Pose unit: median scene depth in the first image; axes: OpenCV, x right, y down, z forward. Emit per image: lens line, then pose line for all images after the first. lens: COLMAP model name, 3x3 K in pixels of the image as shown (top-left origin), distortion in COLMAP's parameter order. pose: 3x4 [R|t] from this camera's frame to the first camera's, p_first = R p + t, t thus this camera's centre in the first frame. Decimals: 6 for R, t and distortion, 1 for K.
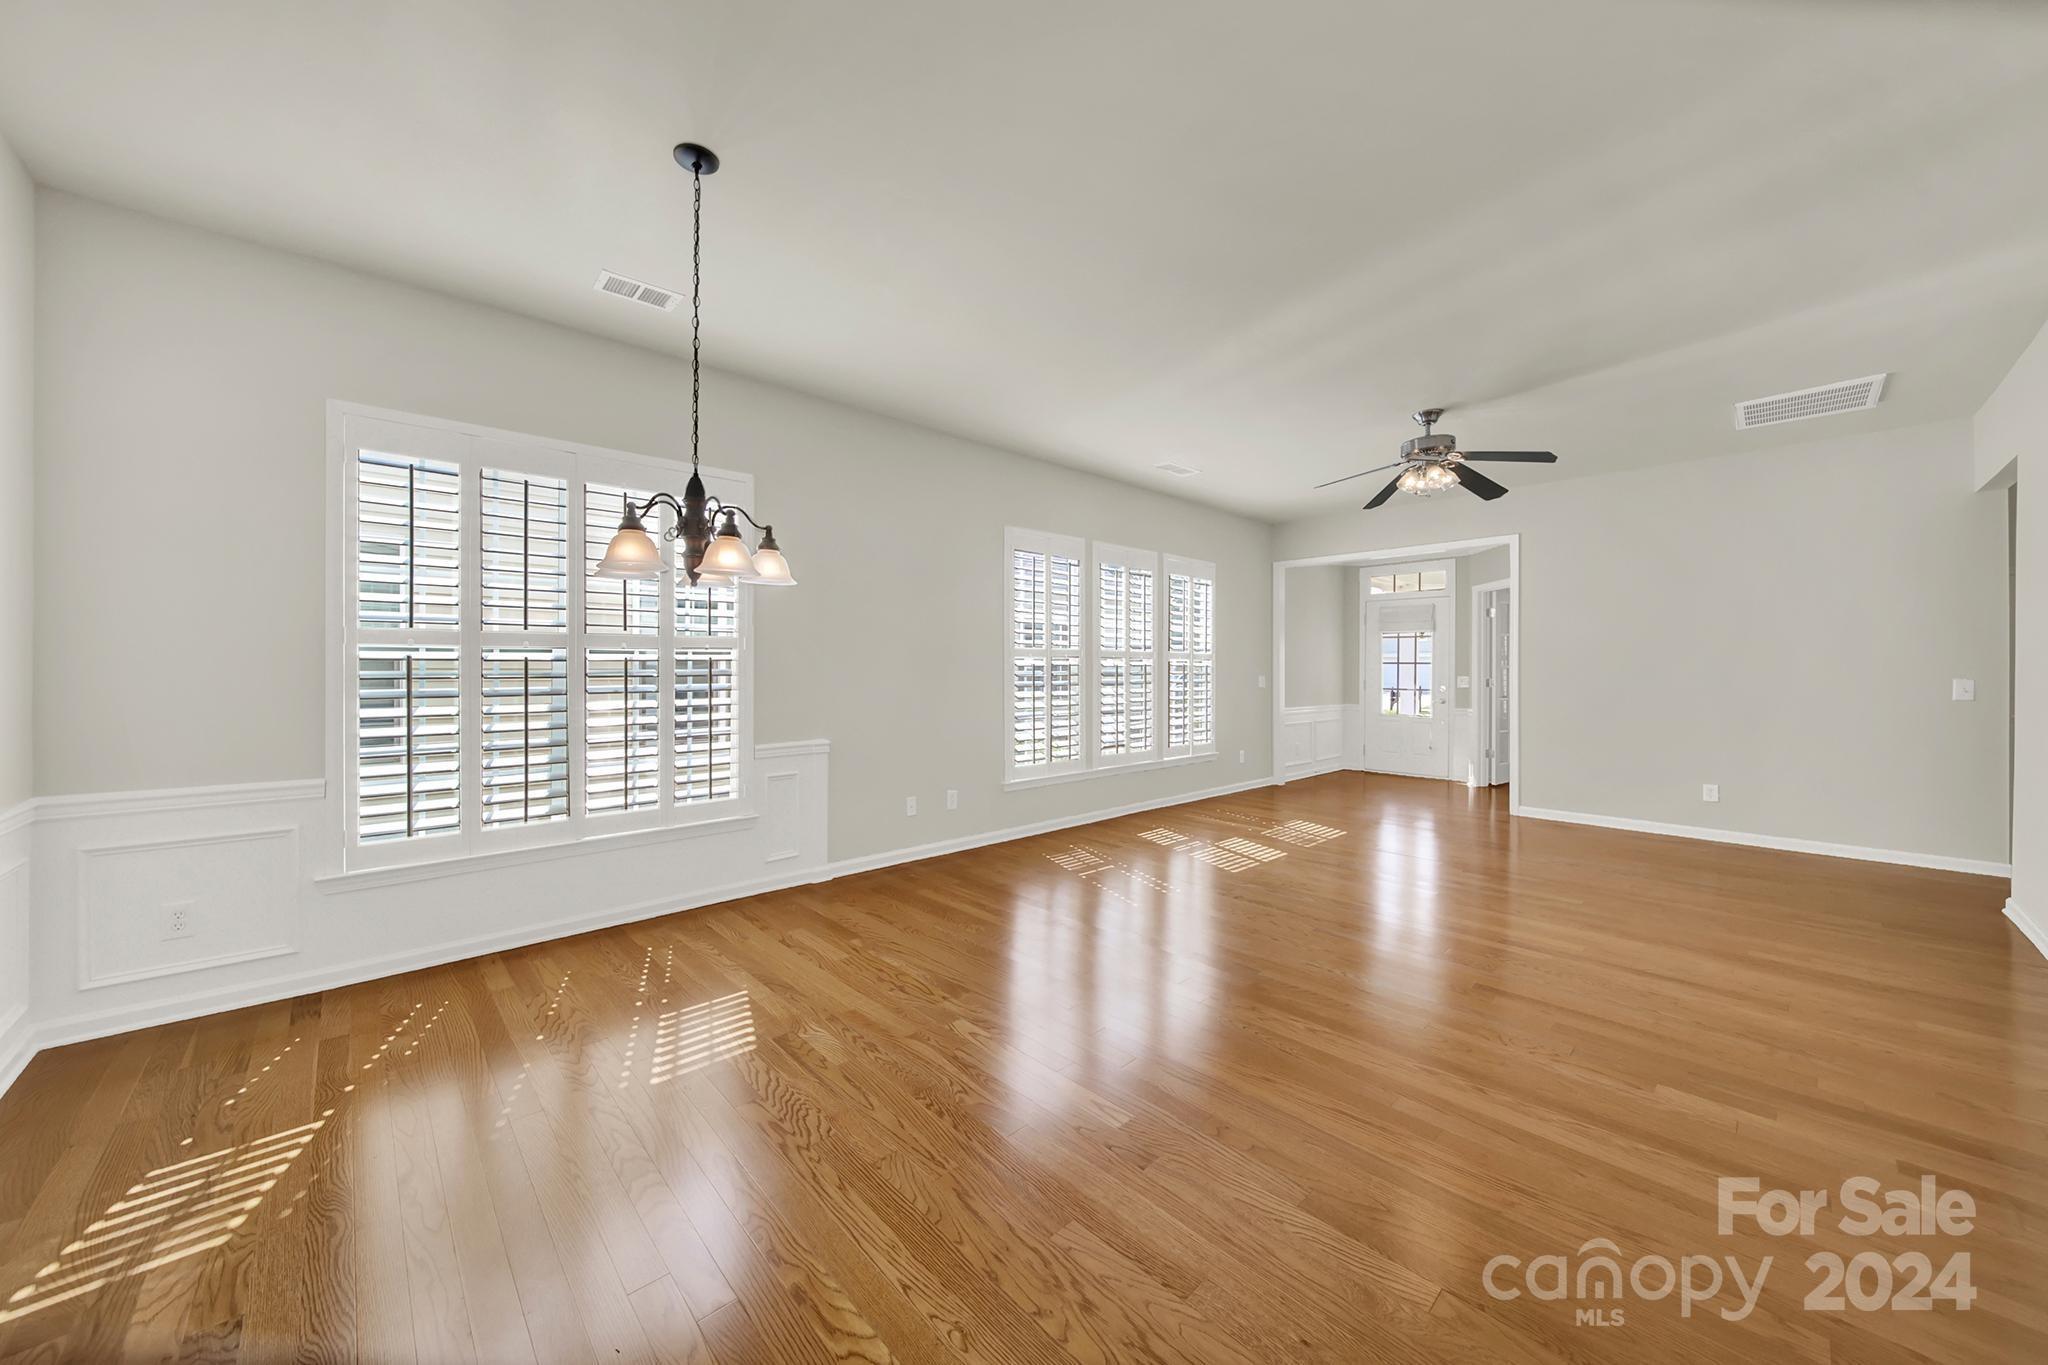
lens RADIAL K [[722.1, 0, 1031.2], [0, 722.1, 665.9], [0, 0, 1]] dist [-0.002860, 0.000022]
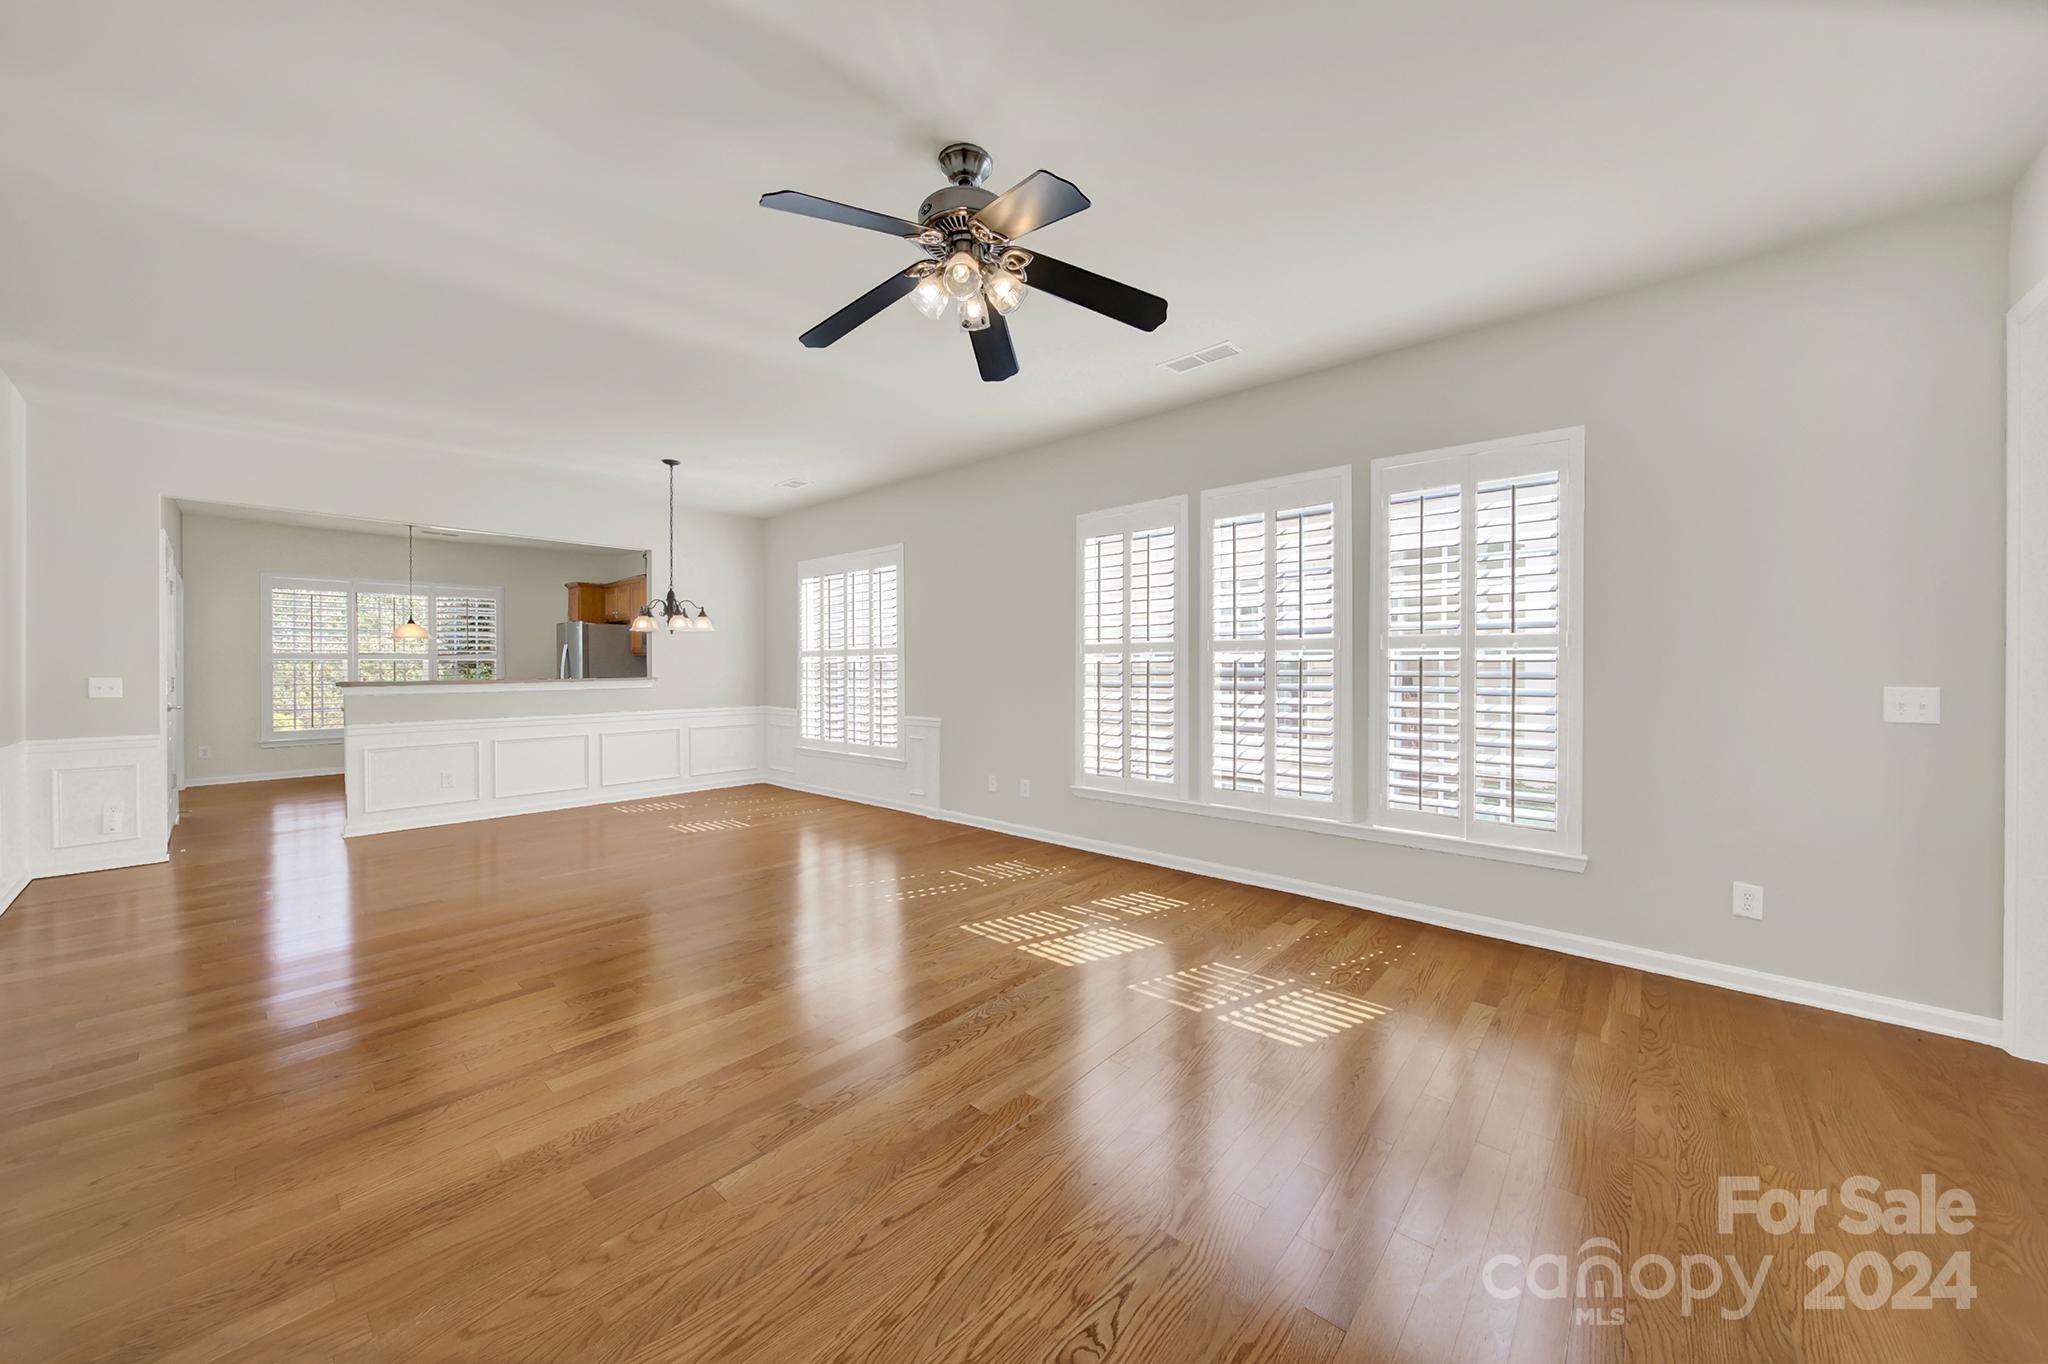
lens RADIAL K [[722.1, 0, 1029.2], [0, 722.1, 680.9], [0, 0, 1]] dist [-0.002860, 0.000022]
pose [[0.077597, 0.016069, -0.996855, 0.799266], [0.002263, 0.999865, 0.016294, 0.006558], [0.996982, -0.003521, 0.077550, 0.765737]]
